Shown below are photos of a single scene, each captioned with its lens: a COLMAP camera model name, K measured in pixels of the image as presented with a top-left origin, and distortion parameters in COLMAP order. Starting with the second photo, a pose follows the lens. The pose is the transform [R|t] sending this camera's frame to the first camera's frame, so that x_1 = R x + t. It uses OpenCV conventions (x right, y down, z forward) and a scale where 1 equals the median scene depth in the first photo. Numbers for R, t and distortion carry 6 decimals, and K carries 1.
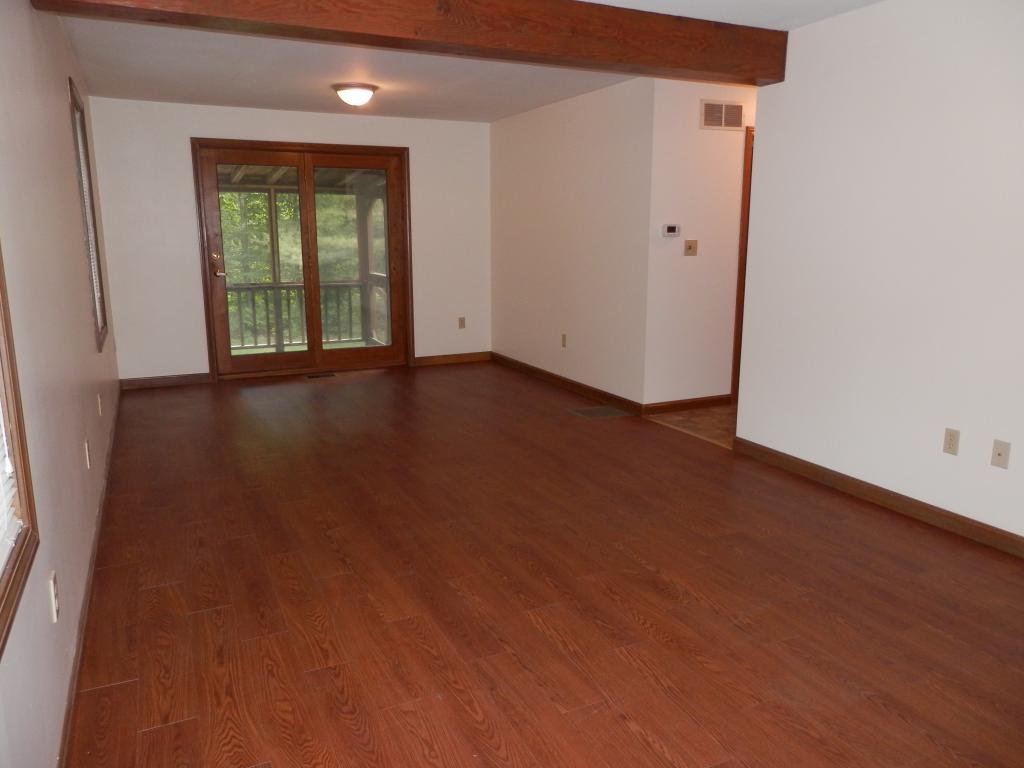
lens RADIAL K [[764.0, 0, 509.7], [0, 764.0, 381.7], [0, 0, 1]] dist [0.012984, 0.011631]
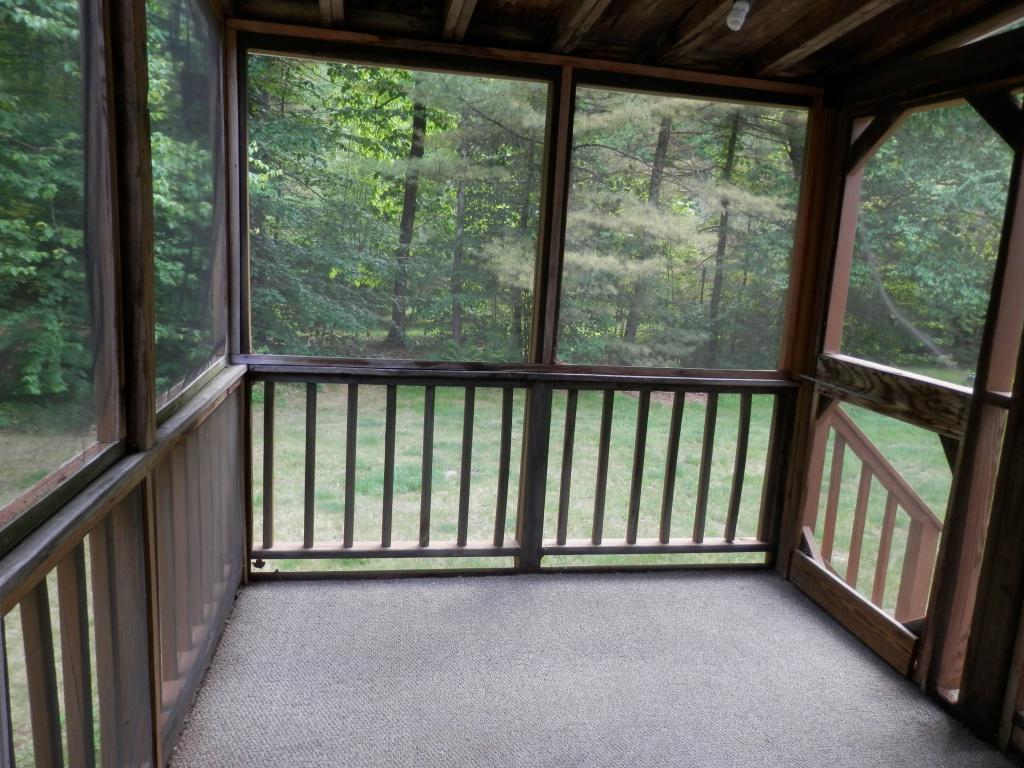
lens RADIAL K [[764.0, 0, 513.6], [0, 764.0, 386.0], [0, 0, 1]] dist [0.012984, 0.011631]
pose [[0.965463, 0.103937, -0.238910, -0.236213], [-0.110390, 0.993793, -0.013753, -0.114008], [0.235998, 0.039651, 0.970944, 0.677925]]
